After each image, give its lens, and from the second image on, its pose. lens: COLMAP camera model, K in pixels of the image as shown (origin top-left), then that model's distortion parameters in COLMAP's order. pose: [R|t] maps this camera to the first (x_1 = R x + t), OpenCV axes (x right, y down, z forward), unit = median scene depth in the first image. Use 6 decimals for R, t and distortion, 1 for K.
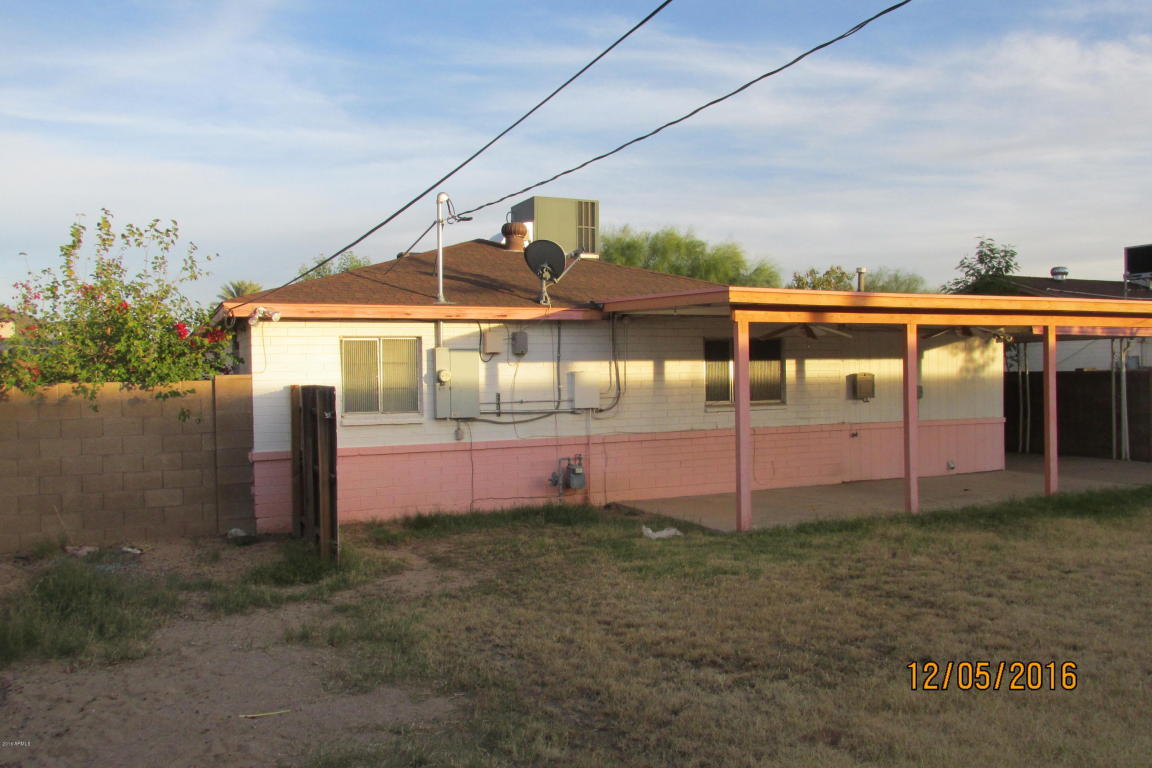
lens RADIAL K [[1002.1, 0, 576.0], [0, 1002.1, 384.0], [0, 0, 1]] dist [-0.029140, -0.003963]
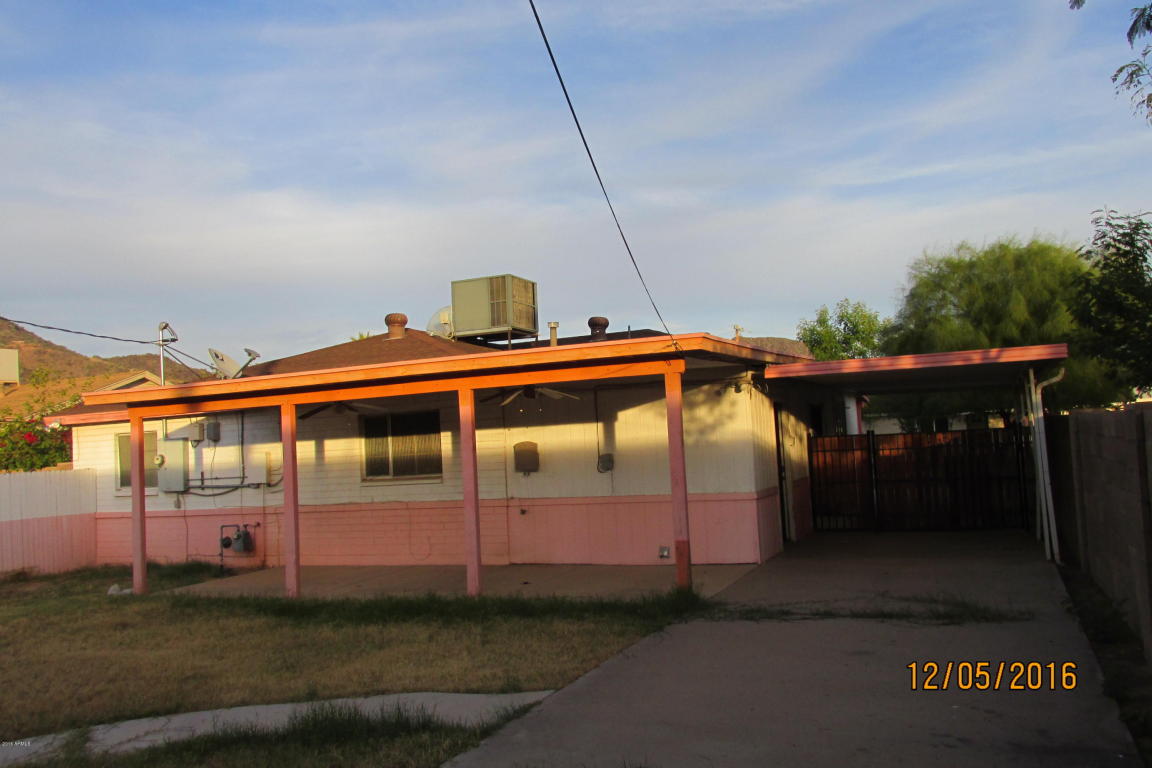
lens RADIAL K [[968.6, 0, 576.0], [0, 968.6, 384.0], [0, 0, 1]] dist [-0.012354, -0.003578]
pose [[0.659307, -0.061633, -0.749344, 1.110332], [0.040278, 0.998099, -0.046654, -0.024638], [0.750794, 0.000577, 0.660536, 0.521197]]
